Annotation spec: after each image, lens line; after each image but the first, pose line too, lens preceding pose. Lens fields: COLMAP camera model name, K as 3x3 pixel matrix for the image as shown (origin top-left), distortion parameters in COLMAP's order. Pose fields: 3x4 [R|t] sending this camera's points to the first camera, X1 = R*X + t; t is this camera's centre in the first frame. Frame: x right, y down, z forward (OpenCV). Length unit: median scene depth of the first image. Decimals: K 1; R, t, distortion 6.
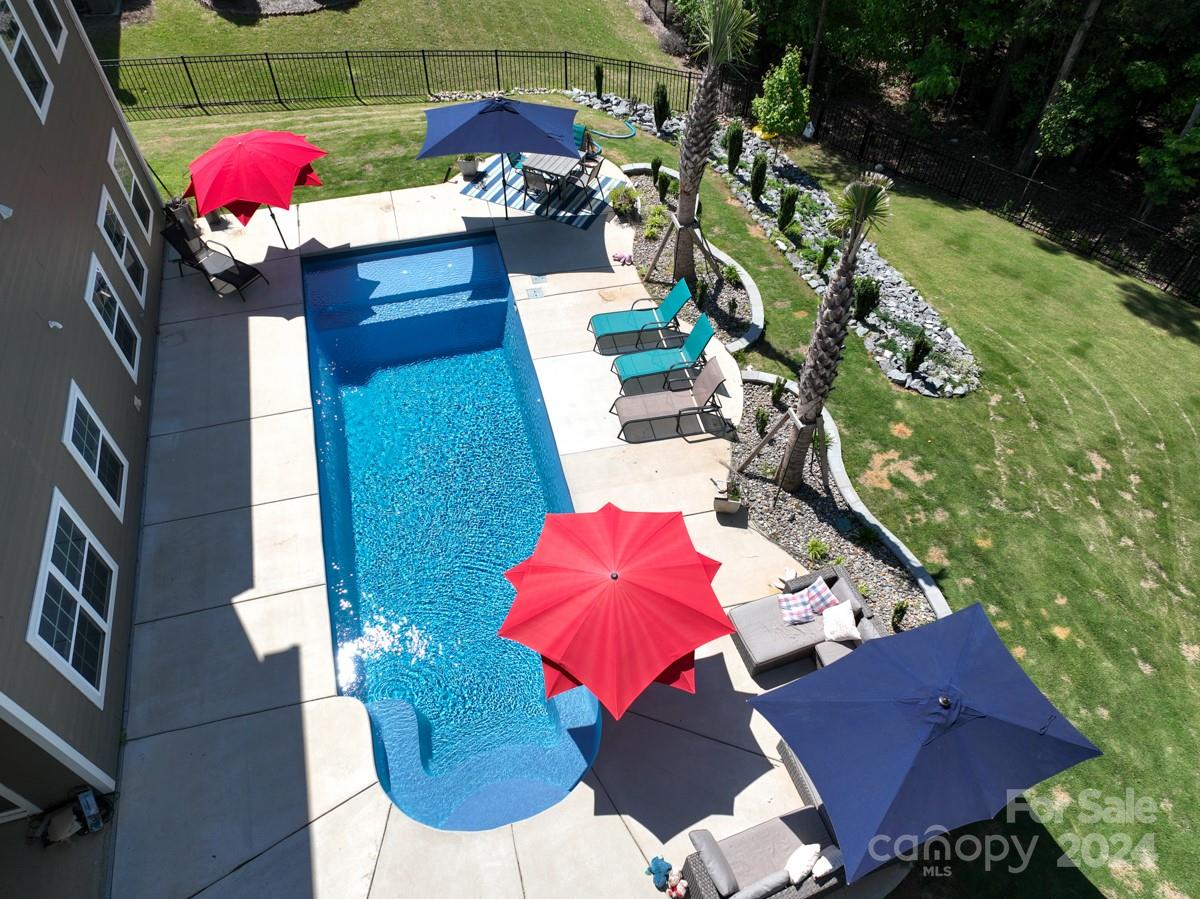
lens RADIAL K [[835.4, 0, 600.0], [0, 835.4, 449.5], [0, 0, 1]] dist [0.014324, 0.001019]
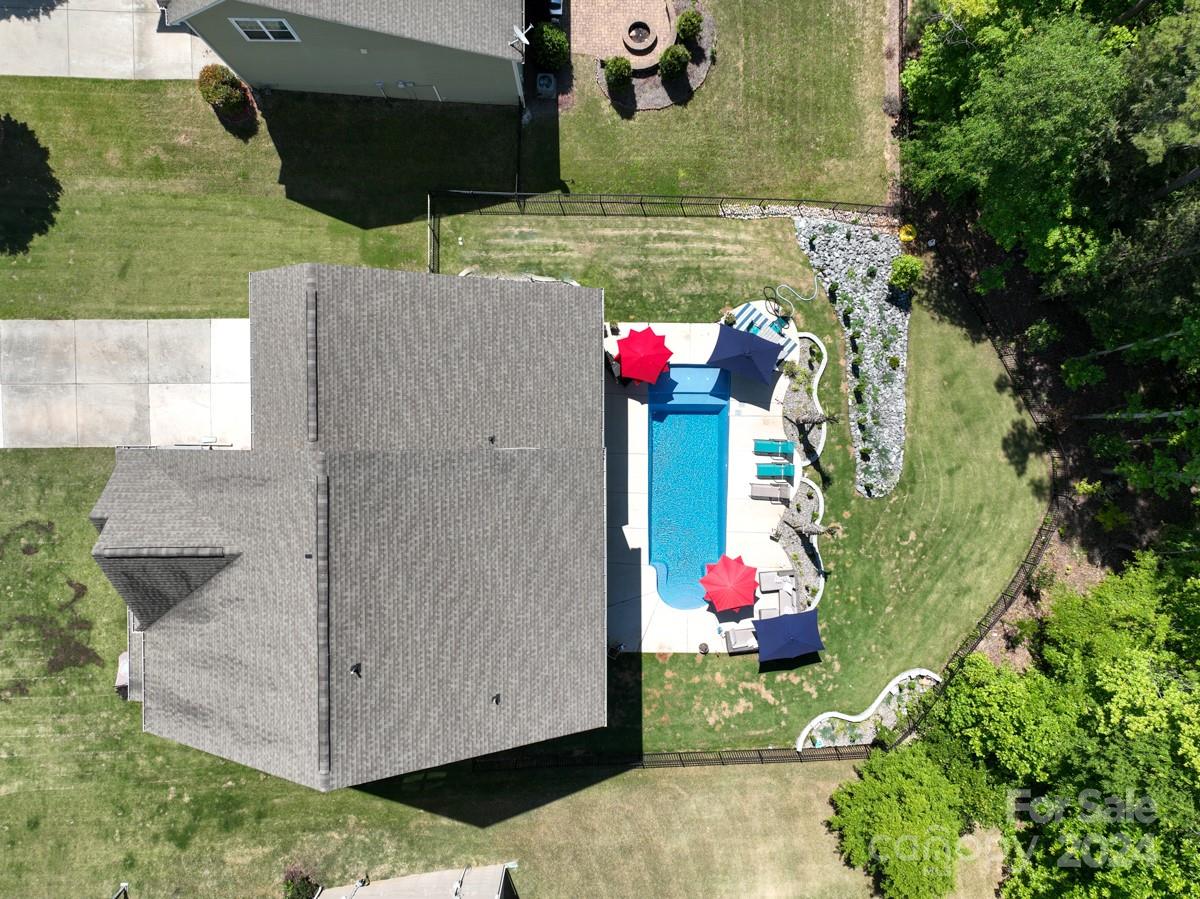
lens RADIAL K [[835.4, 0, 600.0], [0, 835.4, 449.5], [0, 0, 1]] dist [0.014324, 0.001019]
pose [[0.963925, 0.266174, -0.000368, -0.472848], [-0.203703, 0.738579, 0.642656, -1.721090], [0.171330, -0.619397, 0.766155, -1.105513]]
